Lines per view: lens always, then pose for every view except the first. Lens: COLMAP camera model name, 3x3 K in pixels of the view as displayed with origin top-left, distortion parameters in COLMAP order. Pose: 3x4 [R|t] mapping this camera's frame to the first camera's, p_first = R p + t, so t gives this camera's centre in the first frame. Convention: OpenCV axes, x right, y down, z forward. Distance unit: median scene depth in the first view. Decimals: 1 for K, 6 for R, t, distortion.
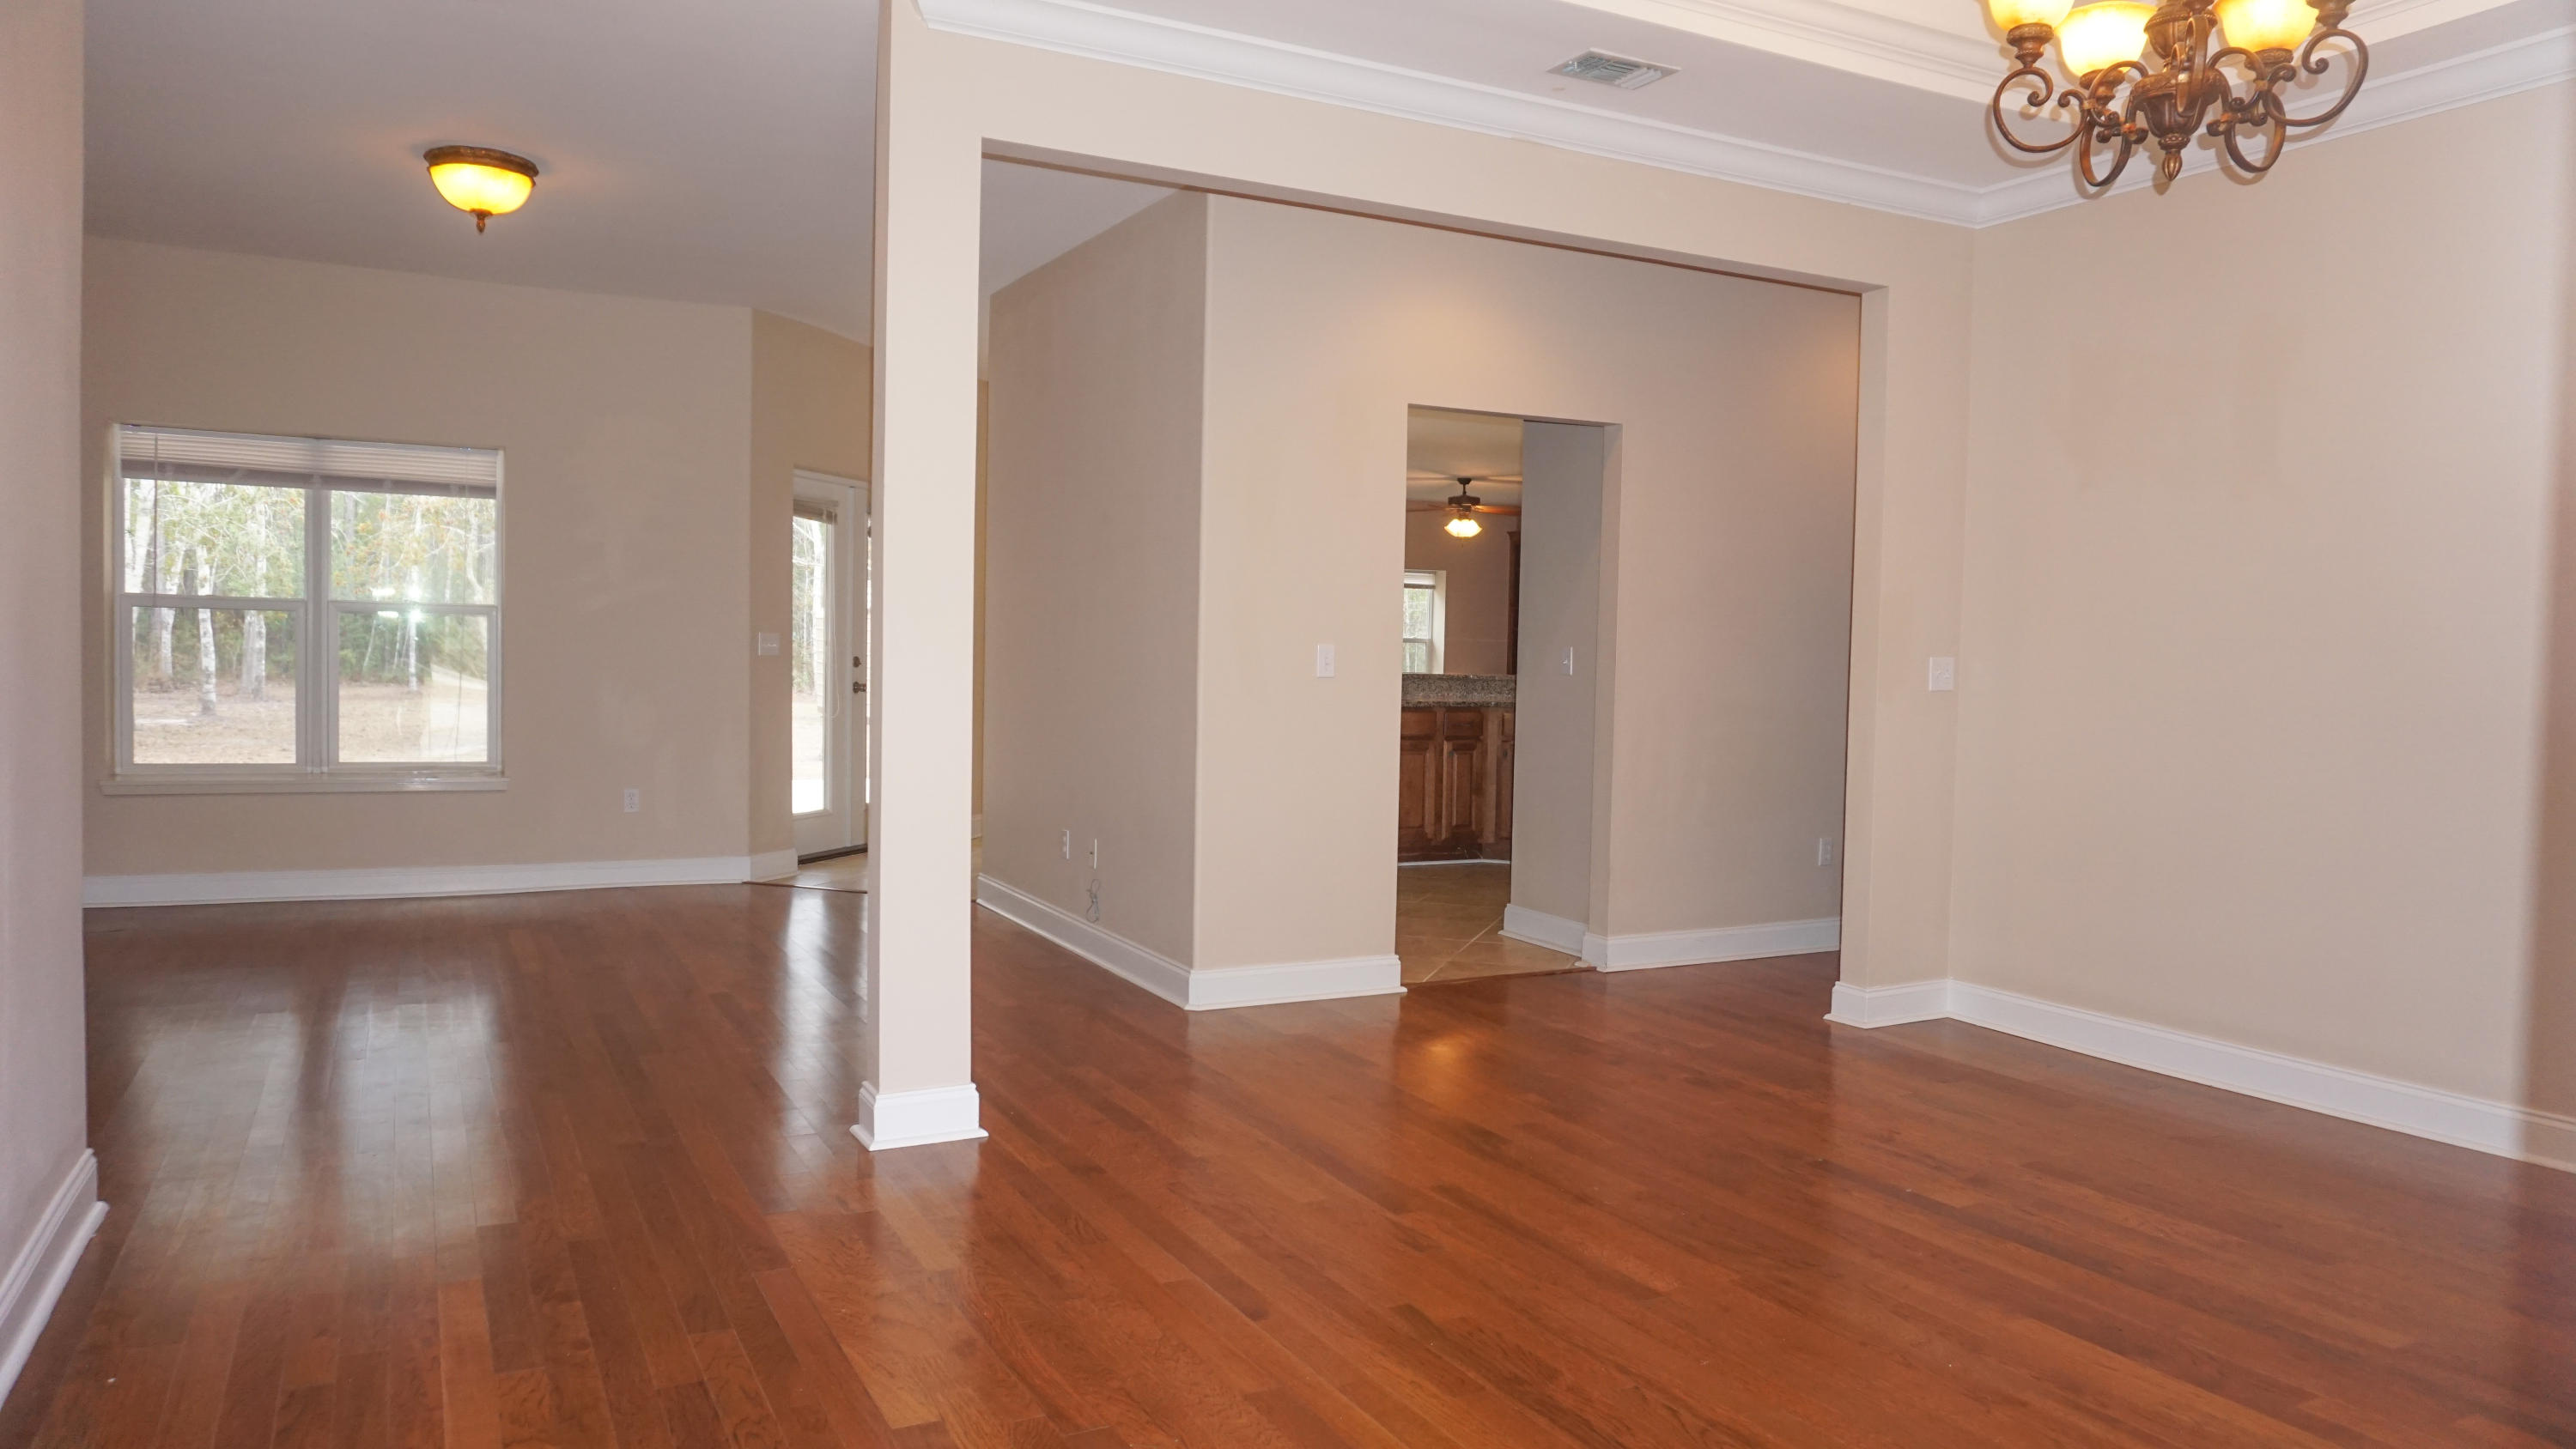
lens RADIAL K [[1716.2, 0, 1305.9], [0, 1716.2, 718.5], [0, 0, 1]] dist [-0.037194, 0.002367]
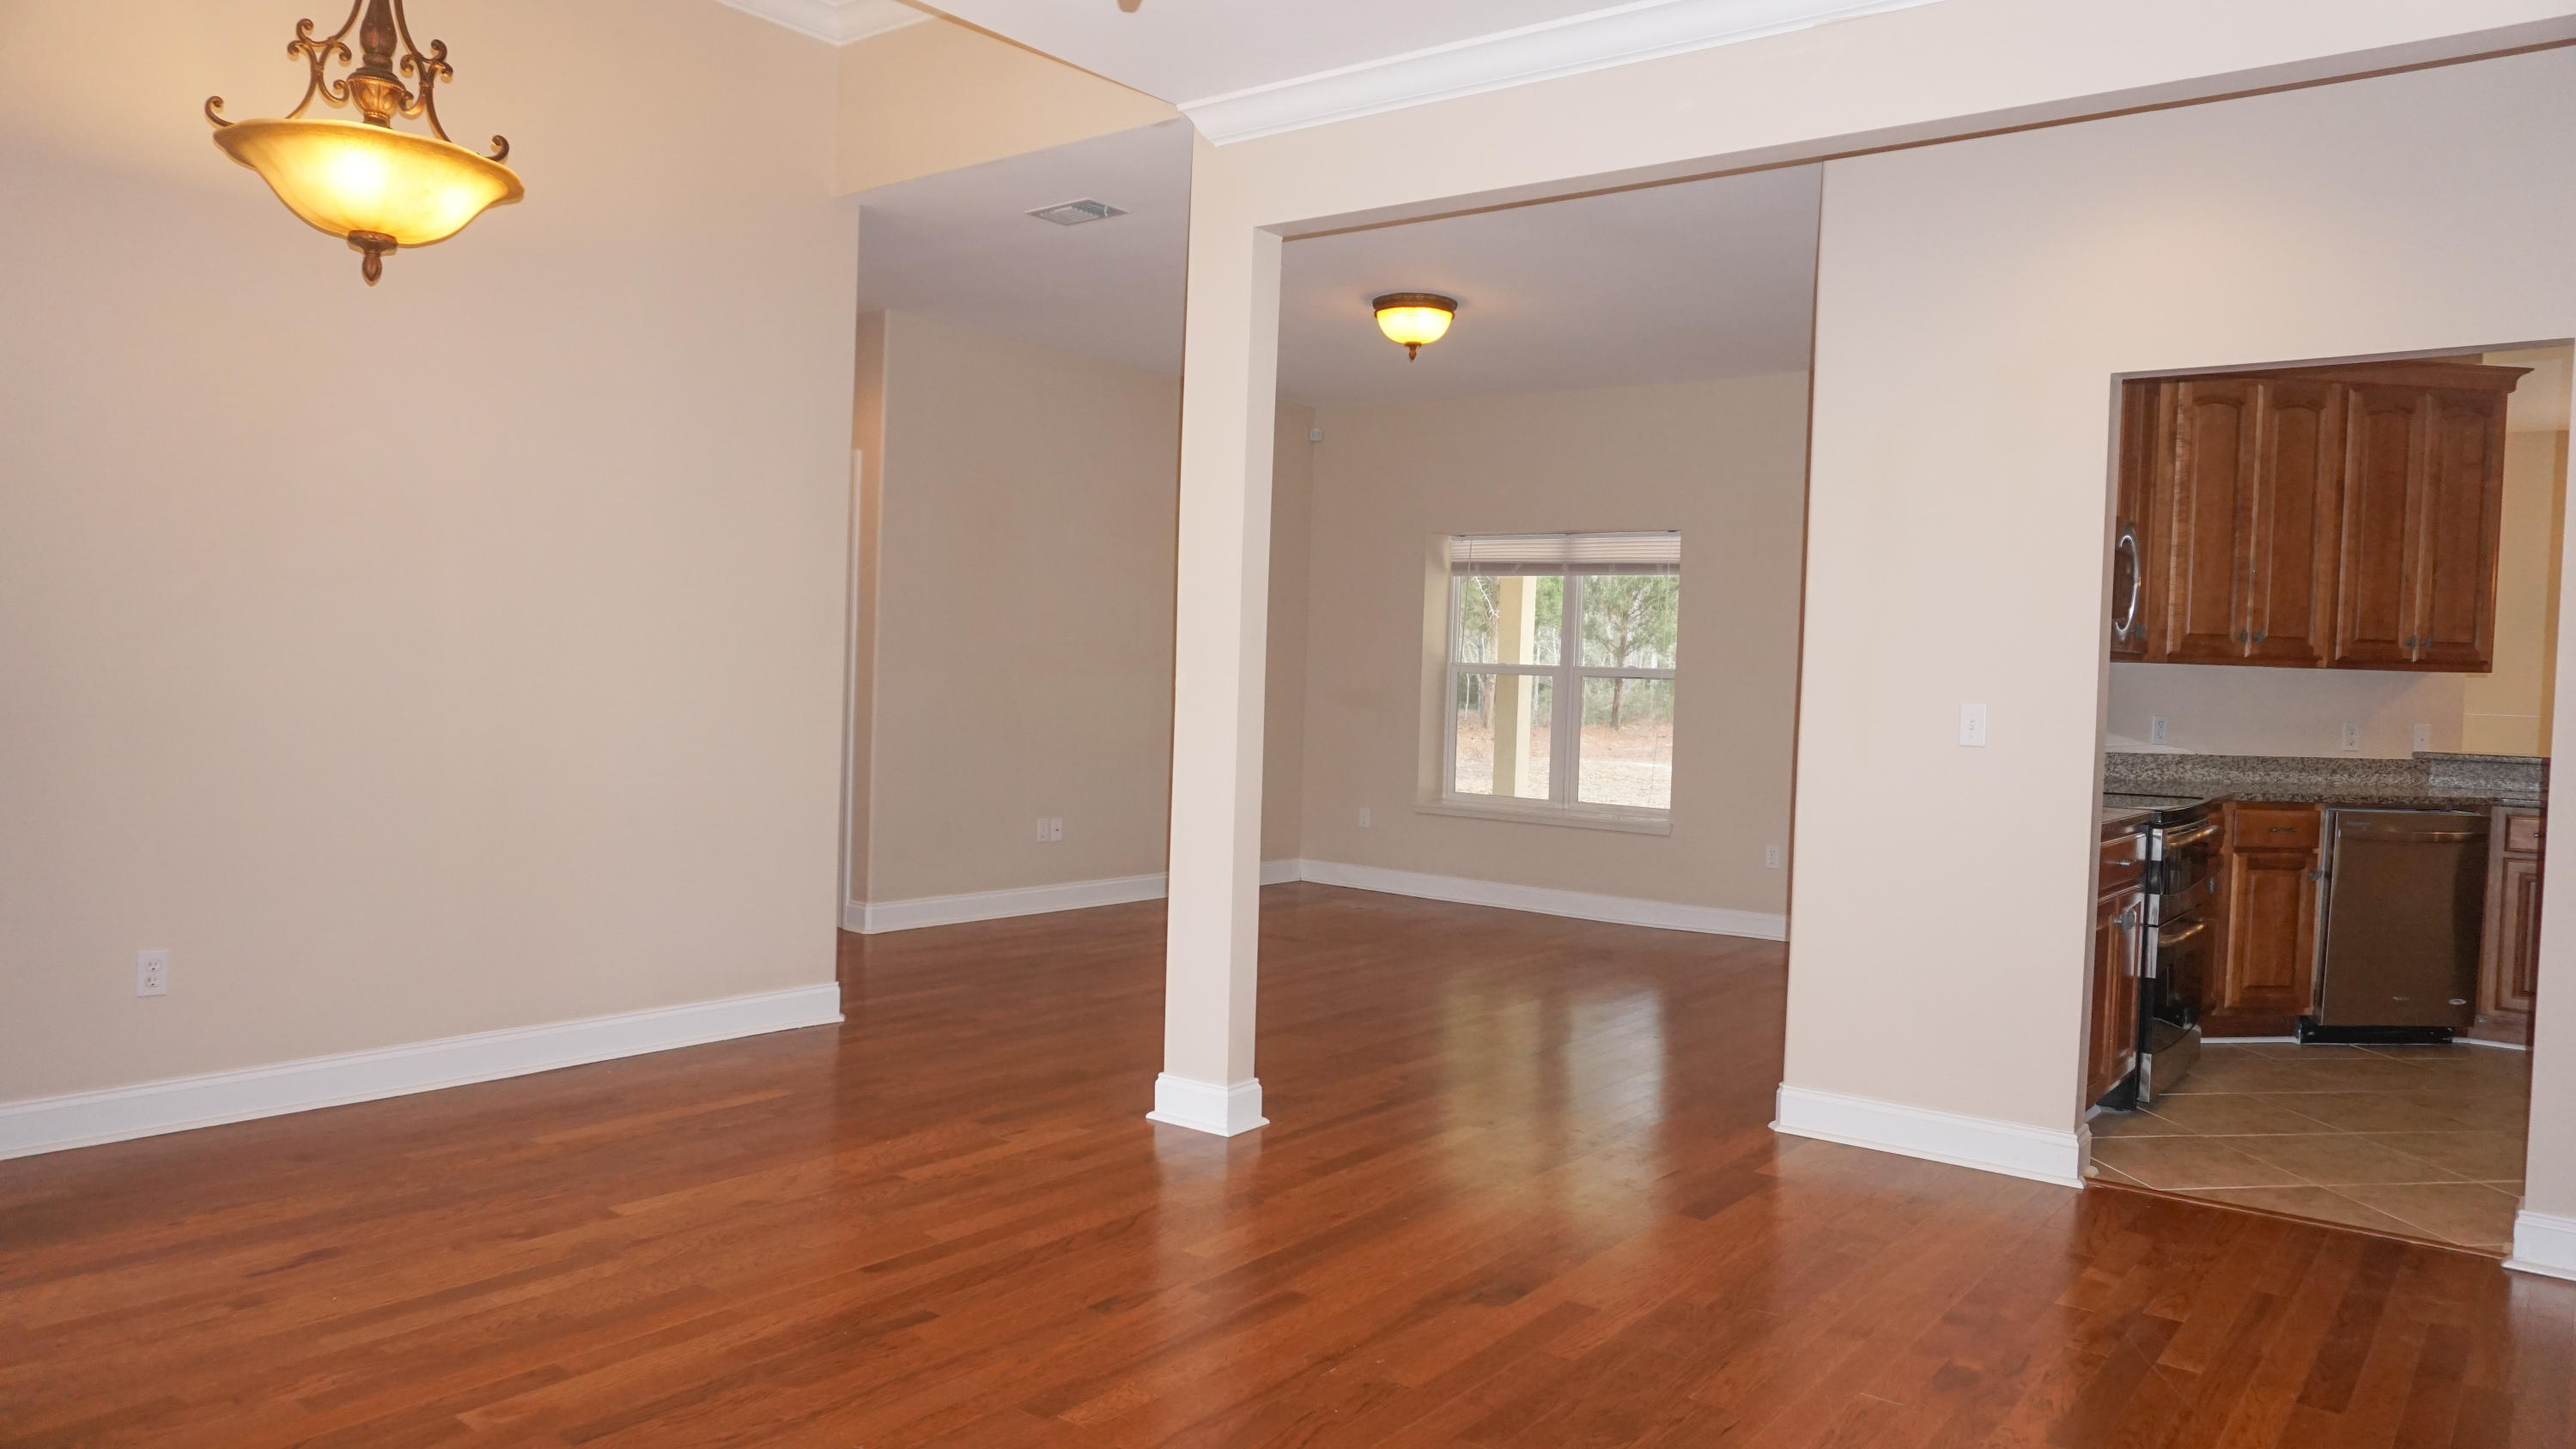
lens RADIAL K [[1716.2, 0, 1305.9], [0, 1716.2, 718.5], [0, 0, 1]] dist [-0.037194, 0.002367]
pose [[0.406389, 0.017400, -0.913534, 0.602788], [-0.066405, 0.997737, -0.010537, -0.008785], [0.911284, 0.064945, 0.406625, 0.429909]]
